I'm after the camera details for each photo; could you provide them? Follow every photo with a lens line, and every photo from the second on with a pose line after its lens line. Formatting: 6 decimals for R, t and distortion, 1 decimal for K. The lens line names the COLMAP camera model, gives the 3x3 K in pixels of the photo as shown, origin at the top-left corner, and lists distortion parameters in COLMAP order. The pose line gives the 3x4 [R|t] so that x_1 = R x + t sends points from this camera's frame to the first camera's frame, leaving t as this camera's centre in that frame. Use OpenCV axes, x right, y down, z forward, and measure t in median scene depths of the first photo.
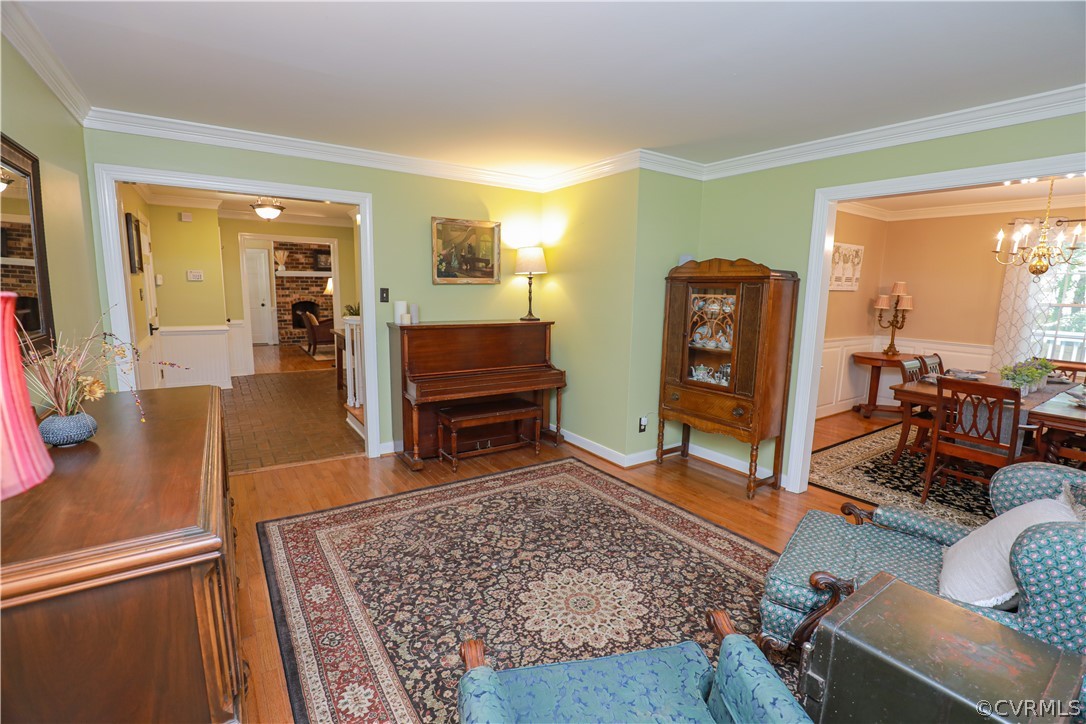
lens RADIAL K [[498.3, 0, 542.8], [0, 498.3, 364.5], [0, 0, 1]] dist [-0.027602, 0.001379]
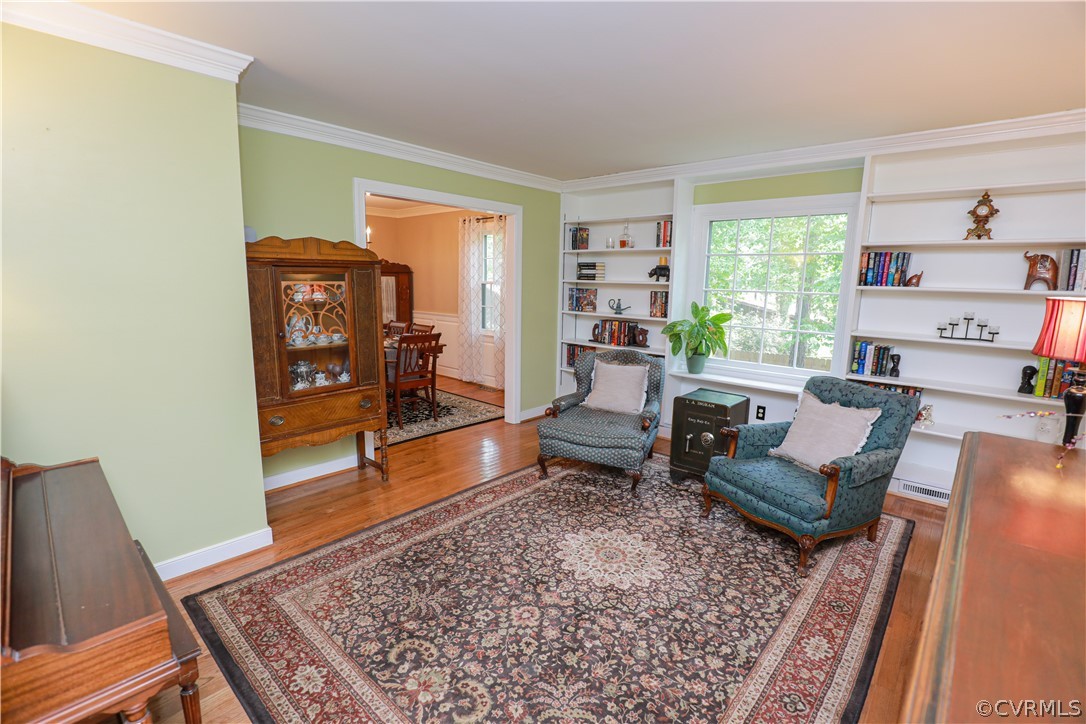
lens RADIAL K [[498.3, 0, 542.8], [0, 498.3, 364.5], [0, 0, 1]] dist [-0.027602, 0.001379]
pose [[-0.250267, -0.189558, 0.949439, -0.811409], [0.124990, 0.966114, 0.225833, -0.208058], [-0.960075, 0.175189, -0.218094, 1.198749]]
